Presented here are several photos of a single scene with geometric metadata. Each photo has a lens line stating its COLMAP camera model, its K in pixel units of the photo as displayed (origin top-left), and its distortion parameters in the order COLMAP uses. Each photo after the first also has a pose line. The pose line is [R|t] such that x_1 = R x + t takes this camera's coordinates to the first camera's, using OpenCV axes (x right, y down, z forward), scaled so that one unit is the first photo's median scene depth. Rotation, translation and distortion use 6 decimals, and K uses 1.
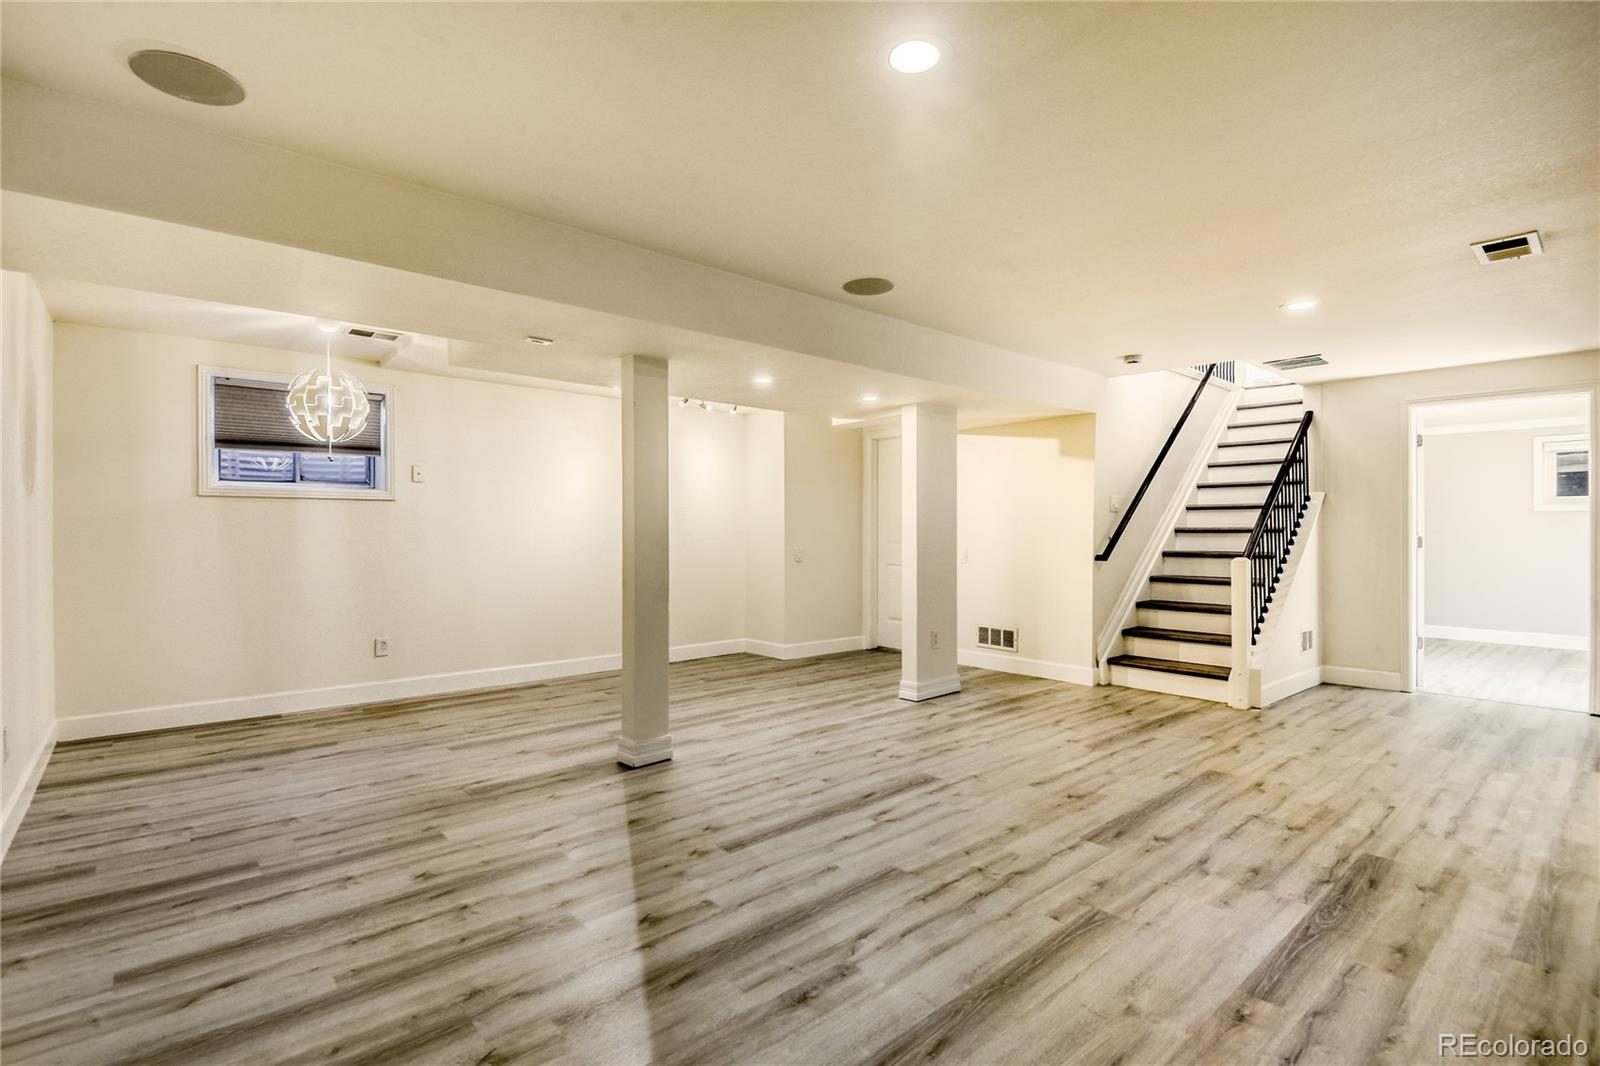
lens RADIAL K [[755.2, 0, 781.8], [0, 755.2, 542.2], [0, 0, 1]] dist [-0.011366, -0.006270]
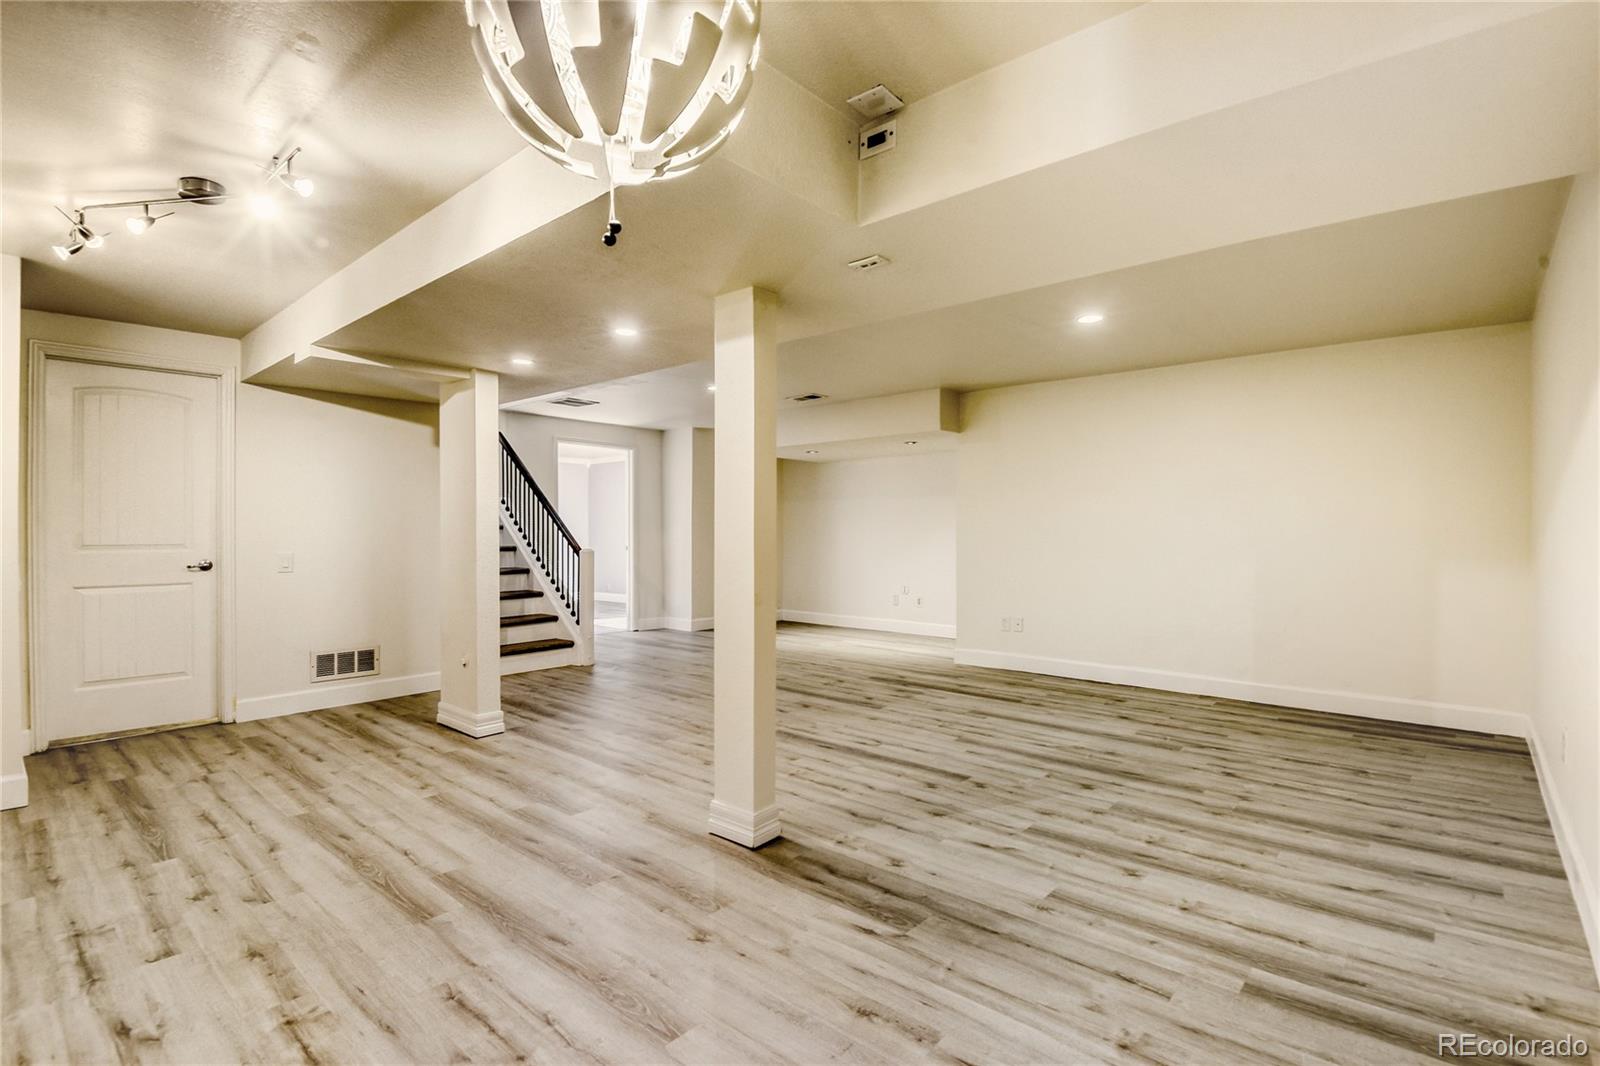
lens RADIAL K [[755.2, 0, 812.4], [0, 755.2, 531.0], [0, 0, 1]] dist [-0.011366, -0.006270]
pose [[-0.156562, -0.005858, 0.987651, -1.362330], [0.016023, 0.999836, 0.008470, -0.026303], [-0.987538, 0.017151, -0.156442, 1.532749]]
